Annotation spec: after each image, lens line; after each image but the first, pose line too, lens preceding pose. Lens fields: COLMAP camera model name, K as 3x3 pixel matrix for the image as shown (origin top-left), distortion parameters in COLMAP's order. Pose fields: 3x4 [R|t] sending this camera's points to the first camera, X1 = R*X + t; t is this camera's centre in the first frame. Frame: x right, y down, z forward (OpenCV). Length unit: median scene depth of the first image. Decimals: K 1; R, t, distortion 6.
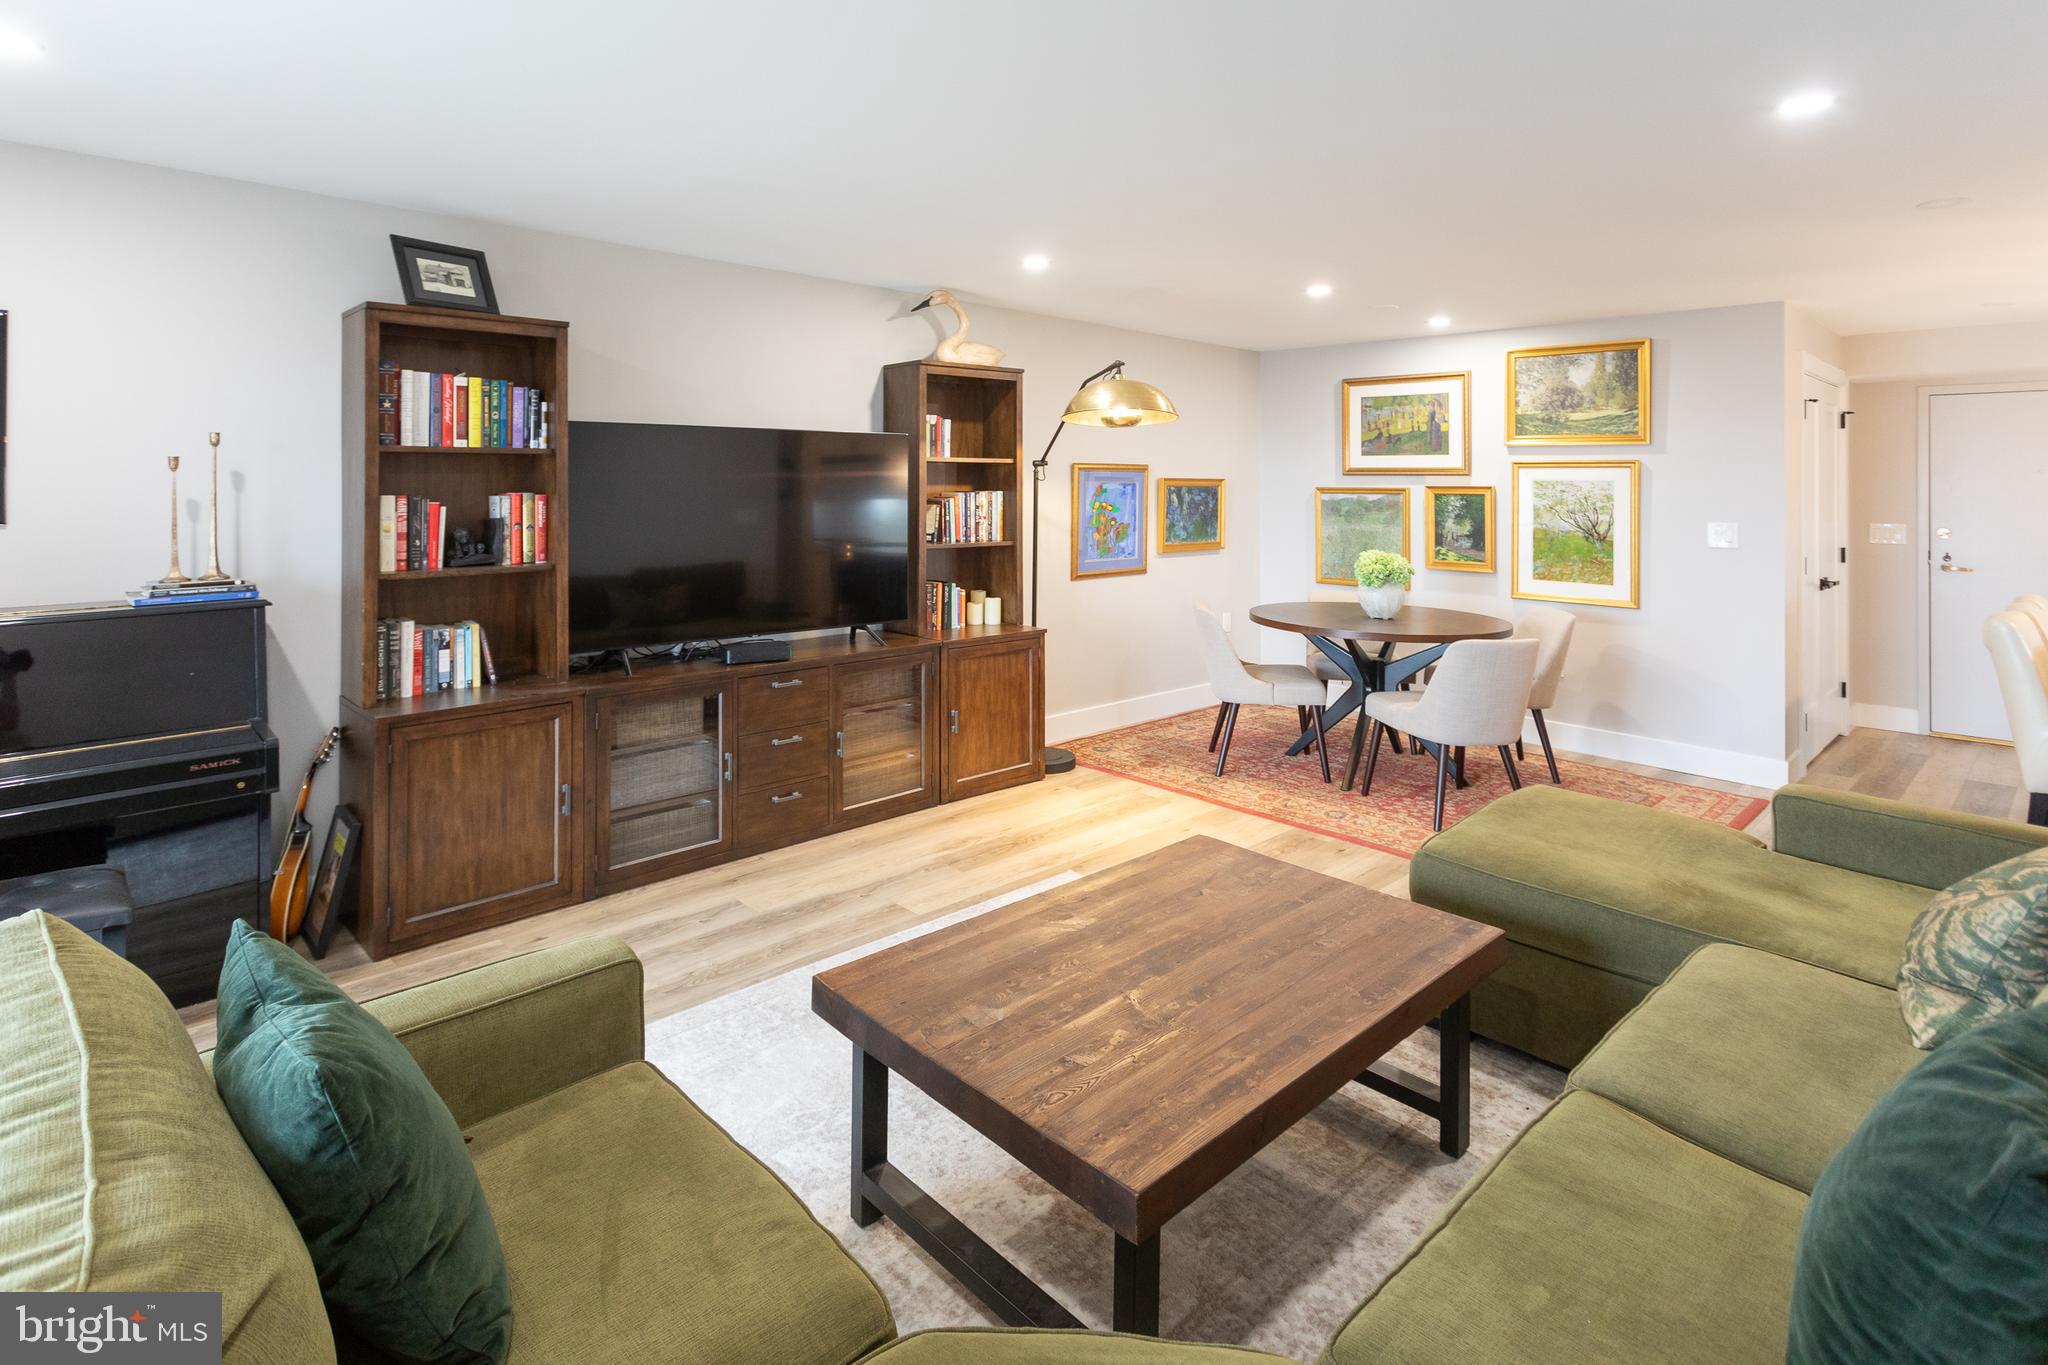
lens RADIAL K [[1028.1, 0, 1034.8], [0, 1028.1, 443.5], [0, 0, 1]] dist [0.005465, 0.002330]
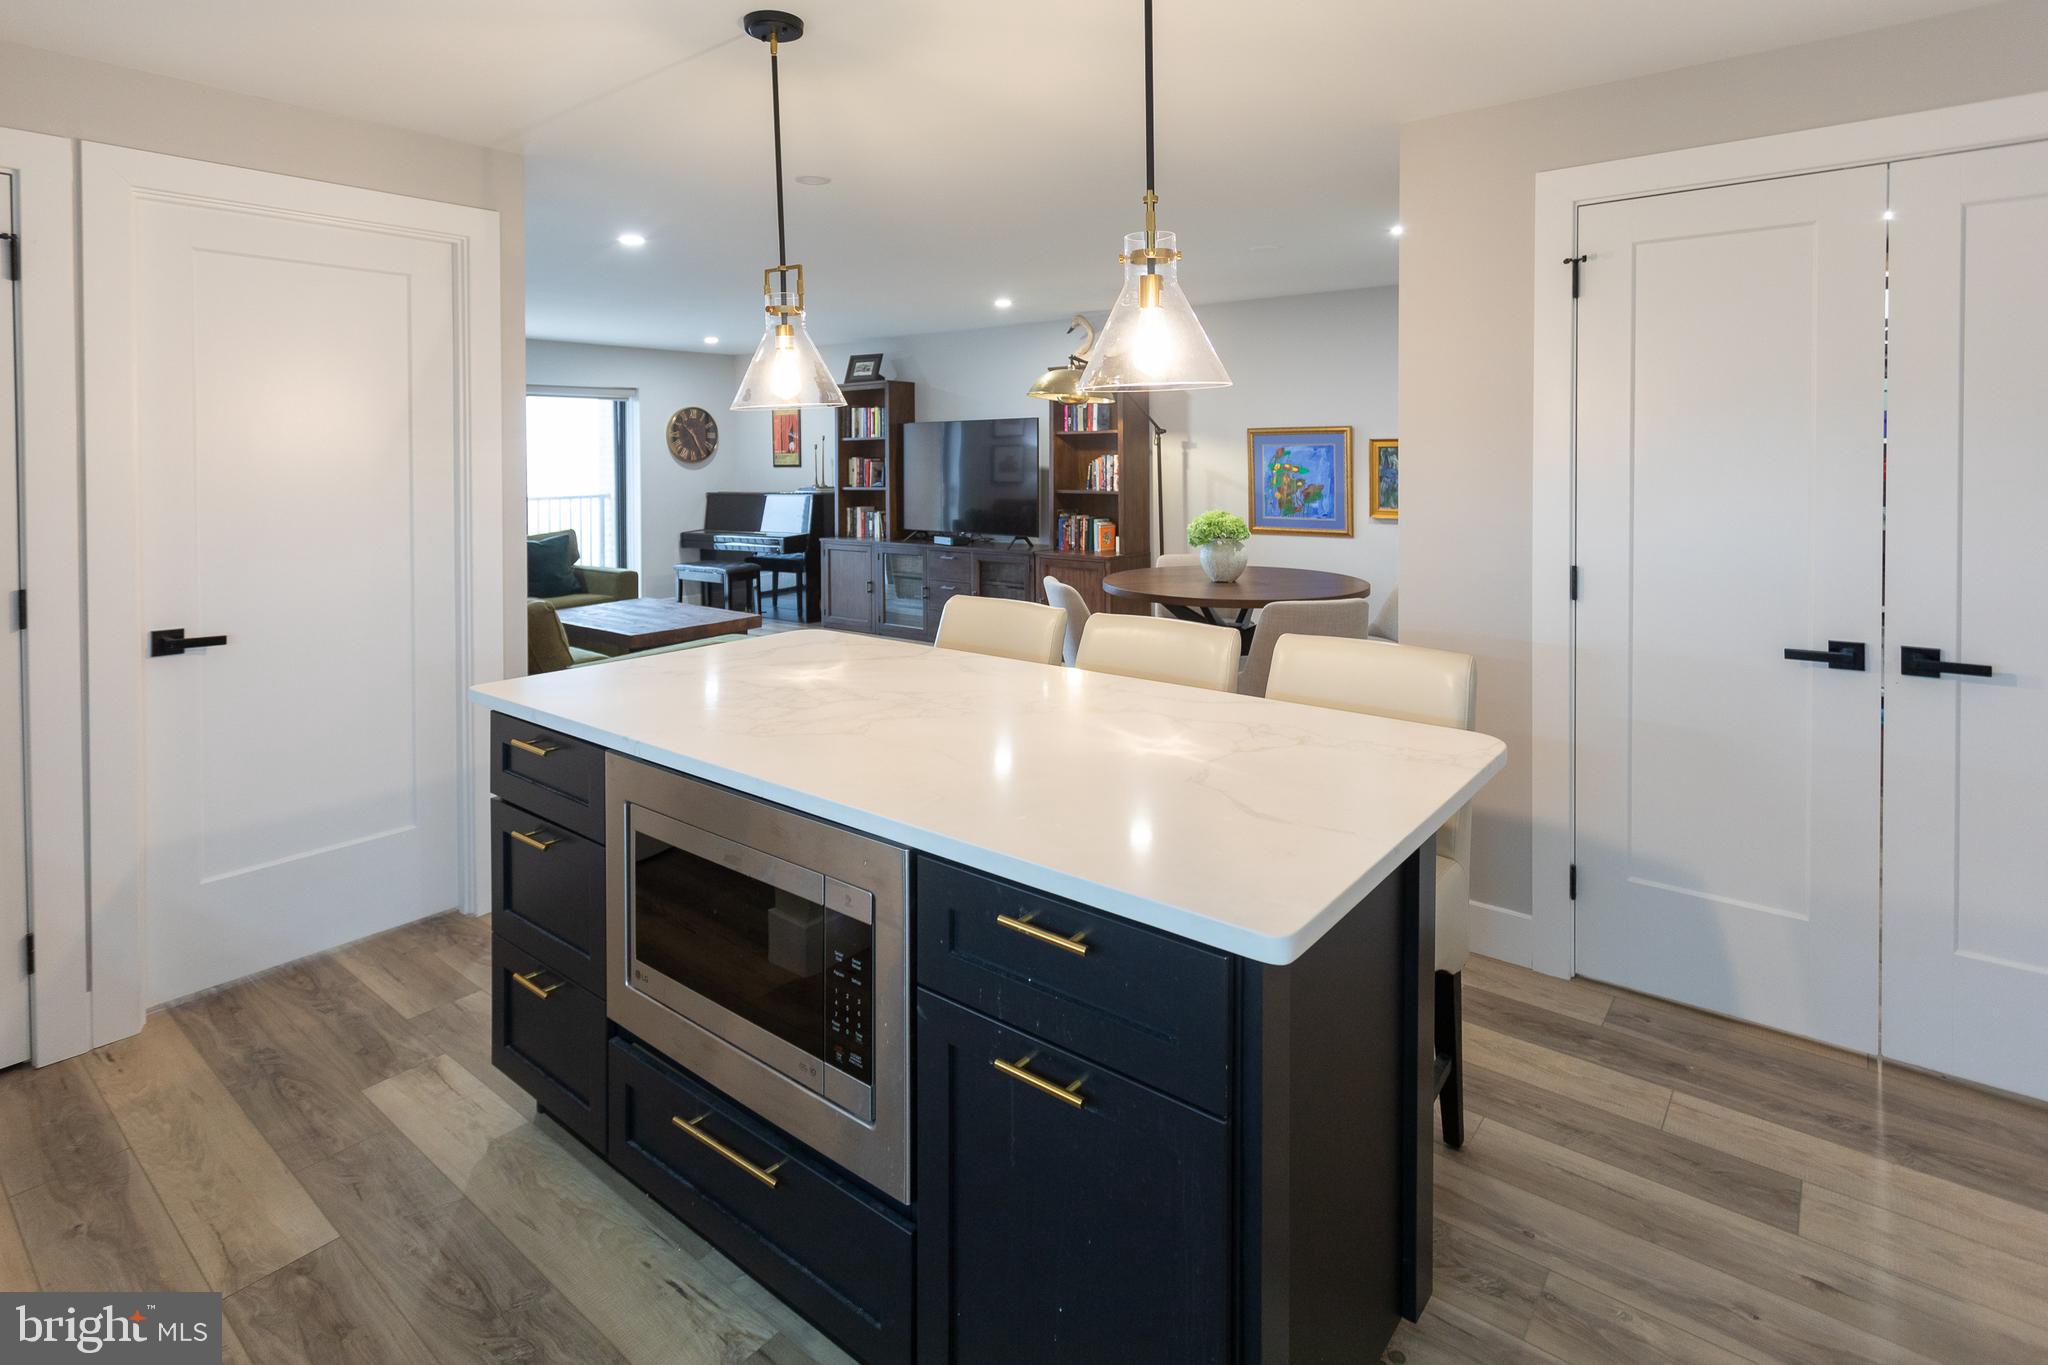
lens RADIAL K [[1028.1, 0, 1003.5], [0, 1028.1, 468.9], [0, 0, 1]] dist [0.005465, 0.002330]
pose [[0.135192, 0.003315, -0.990814, 1.157763], [0.043677, 0.999002, 0.009302, 0.041795], [0.989856, -0.044533, 0.134913, 0.601209]]
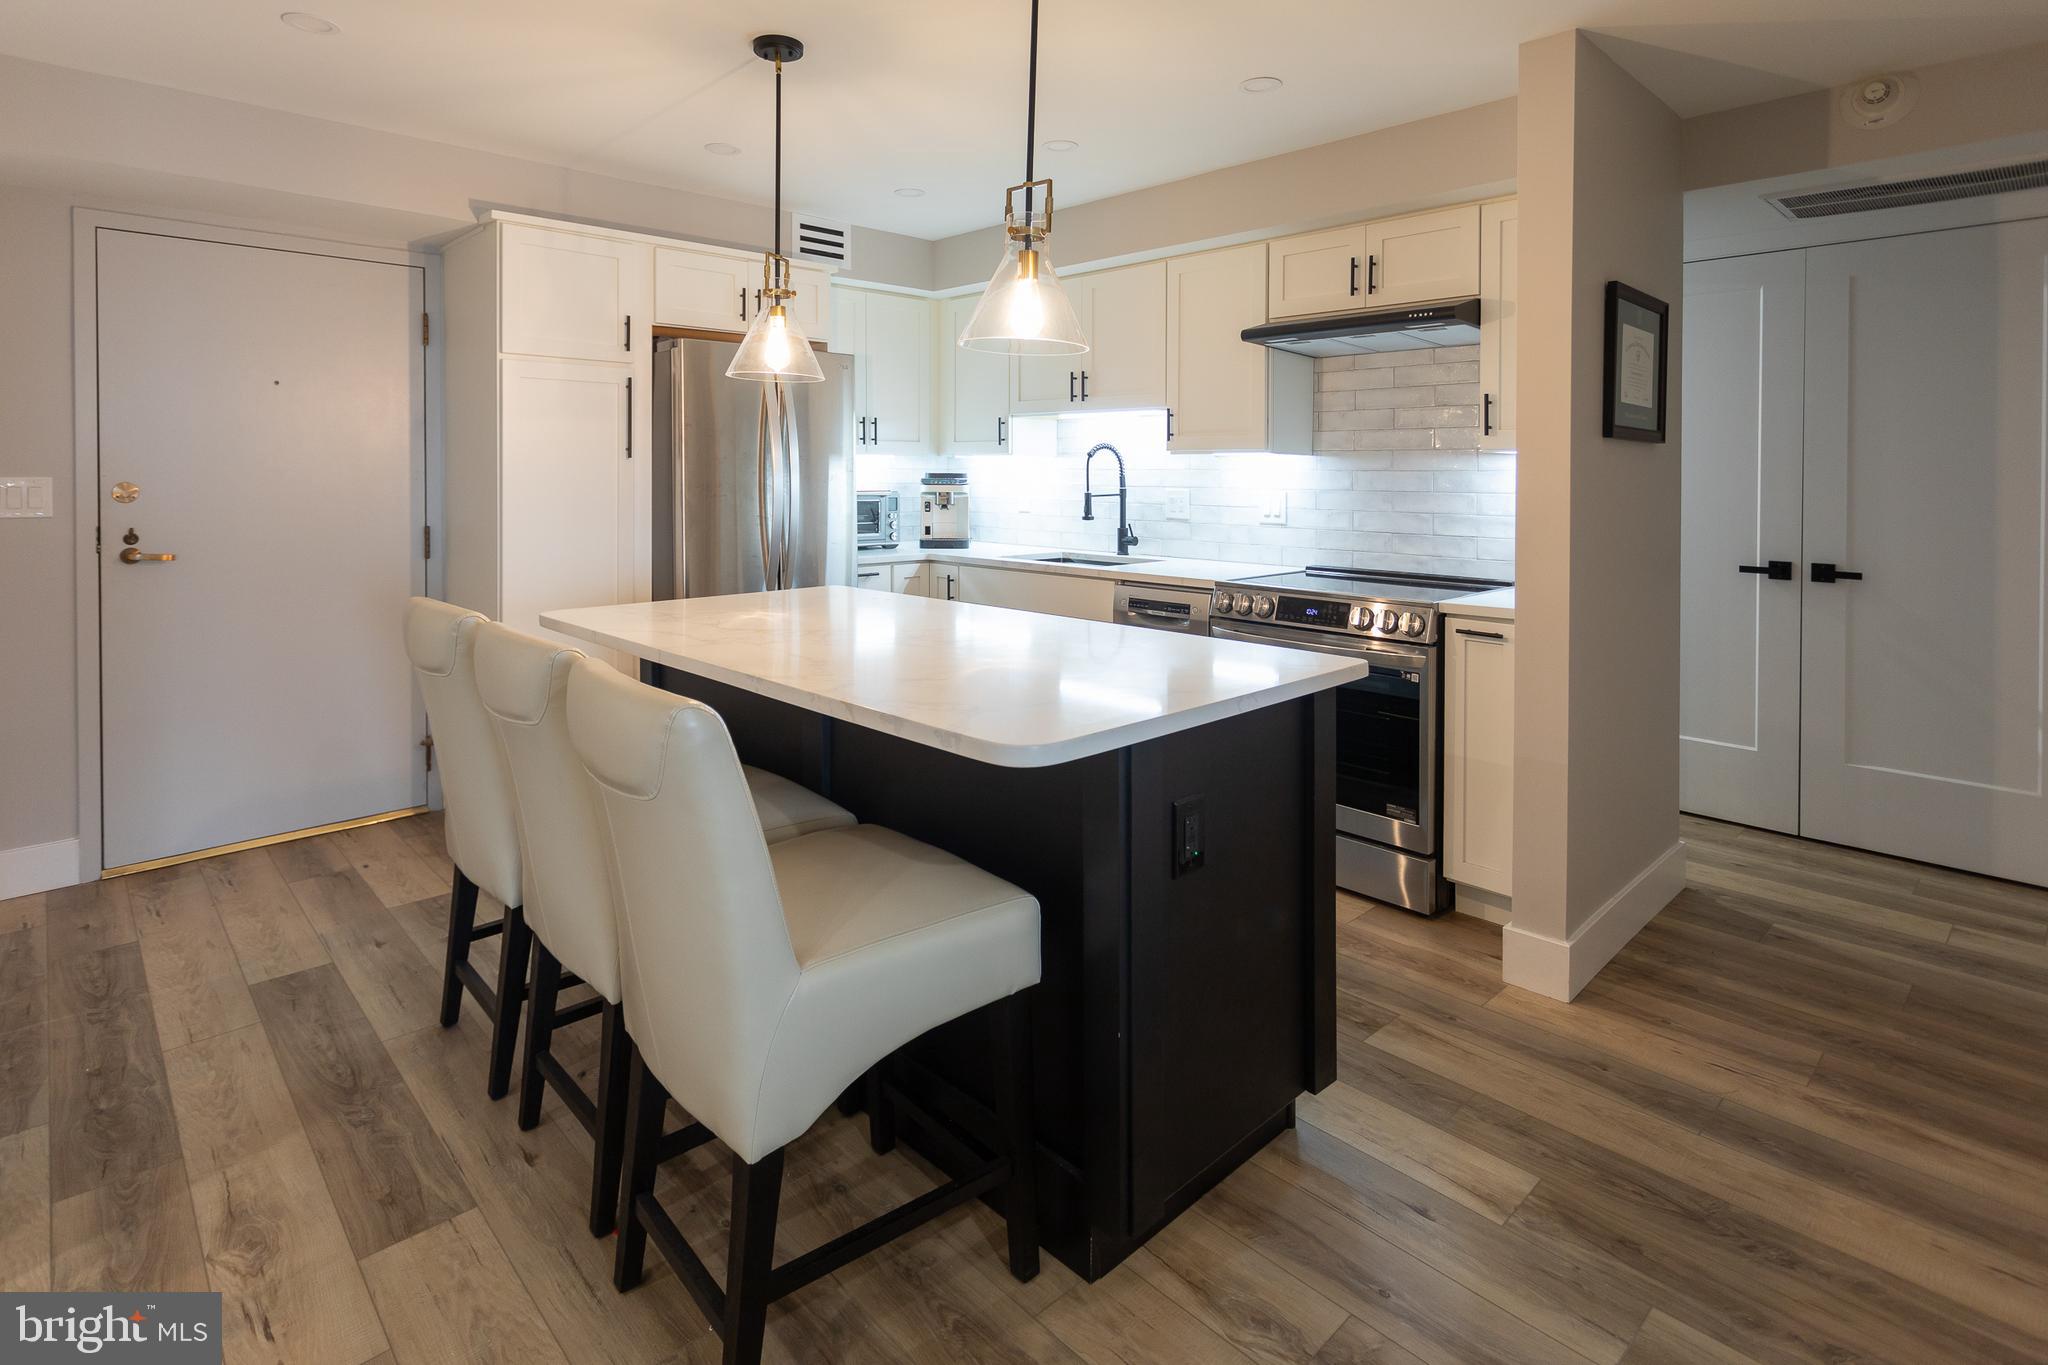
lens RADIAL K [[1066.6, 0, 993.4], [0, 1066.6, 496.0], [0, 0, 1]] dist [0.007235, -0.003968]
pose [[0.047580, -0.036350, 0.998206, 0.394244], [-0.043823, 0.998299, 0.038442, 0.054720], [-0.997906, -0.045574, 0.045906, 0.595860]]
